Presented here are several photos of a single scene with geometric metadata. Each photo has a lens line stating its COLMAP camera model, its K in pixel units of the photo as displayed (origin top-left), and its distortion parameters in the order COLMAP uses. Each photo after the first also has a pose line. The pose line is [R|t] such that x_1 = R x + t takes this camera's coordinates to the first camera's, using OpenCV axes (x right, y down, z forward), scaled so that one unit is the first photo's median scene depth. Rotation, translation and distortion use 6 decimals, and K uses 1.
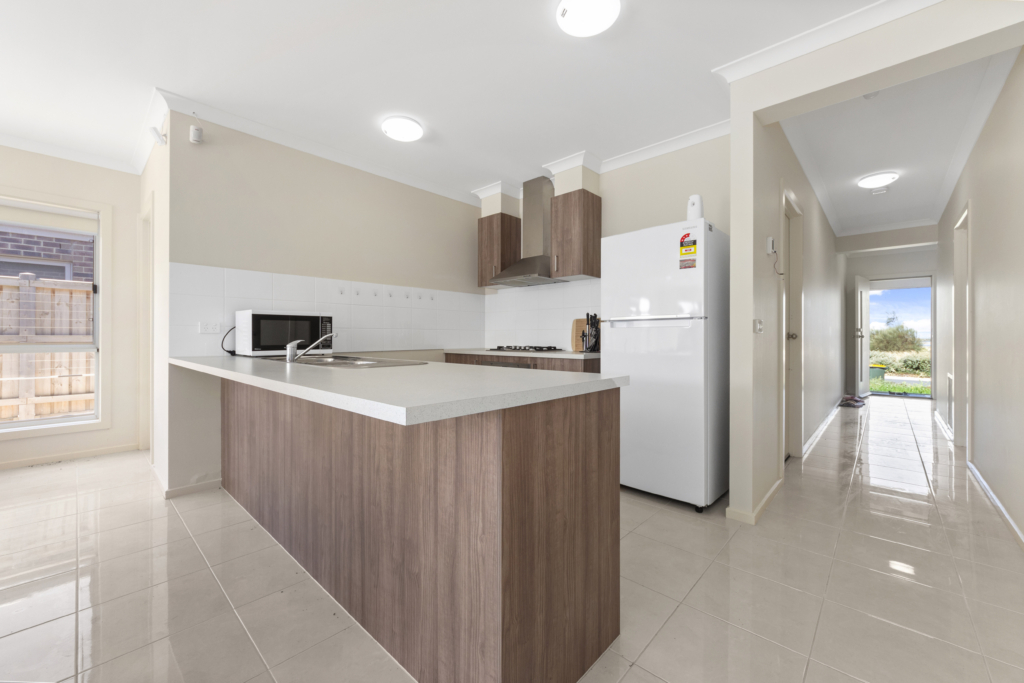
lens RADIAL K [[401.1, 0, 512.0], [0, 401.1, 341.5], [0, 0, 1]] dist [0.002134, 0.000241]
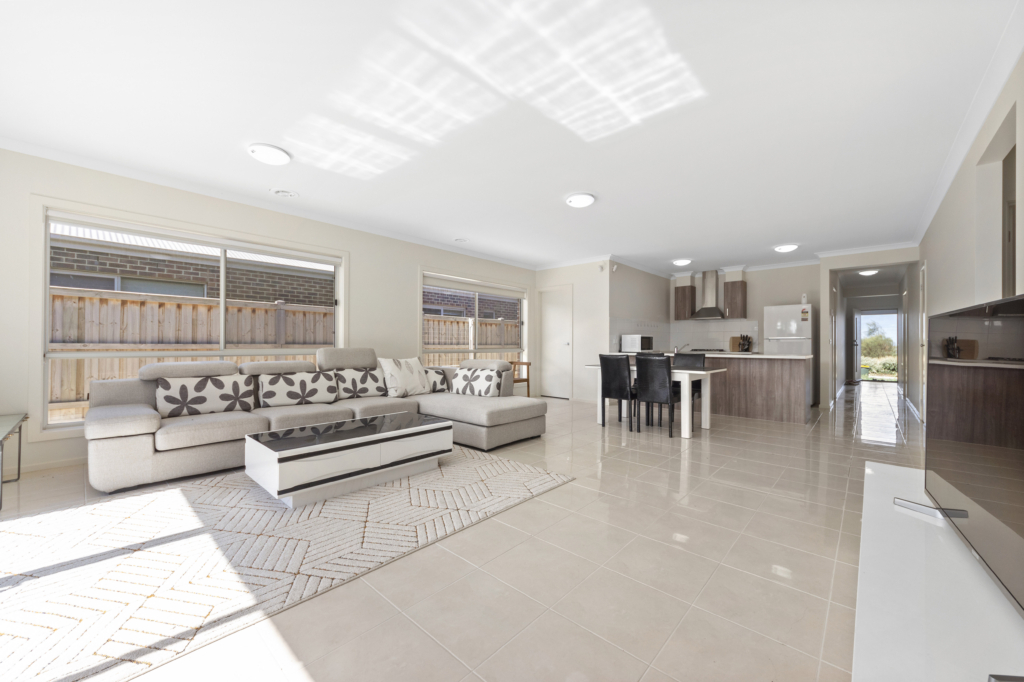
lens RADIAL K [[395.1, 0, 516.7], [0, 395.1, 347.5], [0, 0, 1]] dist [-0.000088, 0.000063]
pose [[0.999732, -0.000539, 0.023131, -0.772588], [0.000652, 0.999988, -0.004875, 0.007199], [-0.023128, 0.004888, 0.999721, -0.810054]]
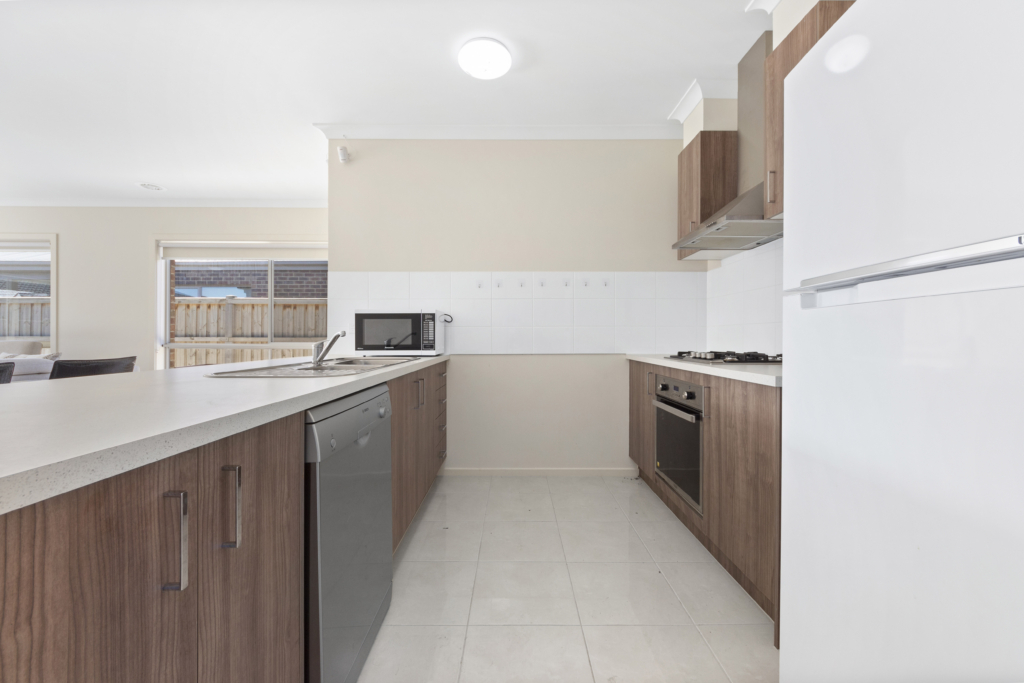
lens RADIAL K [[407.5, 0, 512.0], [0, 407.5, 341.5], [0, 0, 1]] dist [0.002484, 0.000295]
pose [[0.682392, 0.003040, -0.730980, 0.172694], [-0.007883, 0.999964, -0.003201, 0.000730], [0.730944, 0.007947, 0.682391, 0.281277]]
